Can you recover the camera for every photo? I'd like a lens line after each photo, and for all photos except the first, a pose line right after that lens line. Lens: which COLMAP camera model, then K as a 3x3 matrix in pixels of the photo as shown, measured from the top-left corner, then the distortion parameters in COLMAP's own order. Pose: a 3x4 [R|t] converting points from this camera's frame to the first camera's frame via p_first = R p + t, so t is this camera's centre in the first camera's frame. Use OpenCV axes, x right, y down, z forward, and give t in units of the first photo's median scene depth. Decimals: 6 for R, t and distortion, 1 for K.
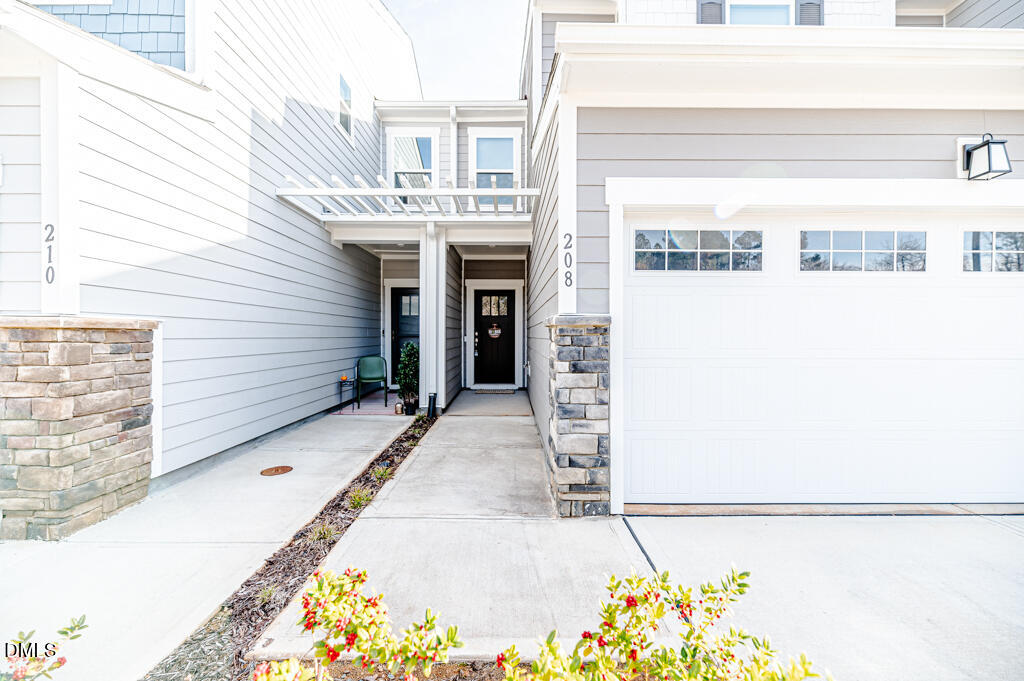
lens RADIAL K [[407.7, 0, 512.0], [0, 407.7, 340.5], [0, 0, 1]] dist [-0.000324, -0.000099]
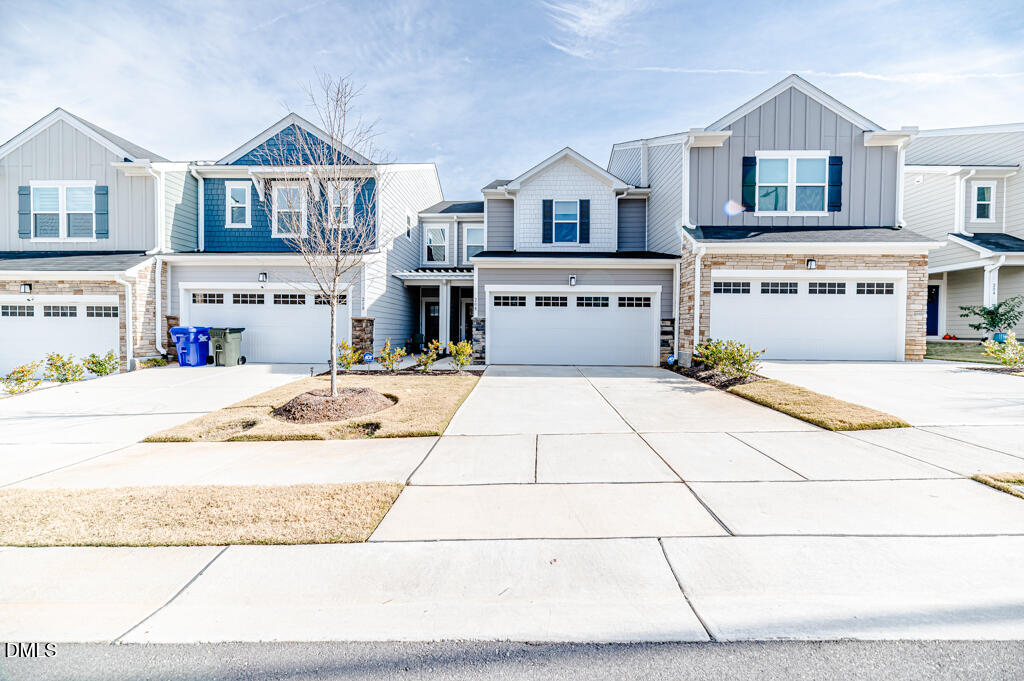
lens RADIAL K [[407.7, 0, 512.0], [0, 407.7, 340.5], [0, 0, 1]] dist [-0.000324, -0.000099]
pose [[0.999267, 0.007352, -0.037572, 0.437930], [-0.007086, 0.999949, 0.007194, 0.094932], [0.037623, -0.006923, 0.999268, -2.080387]]
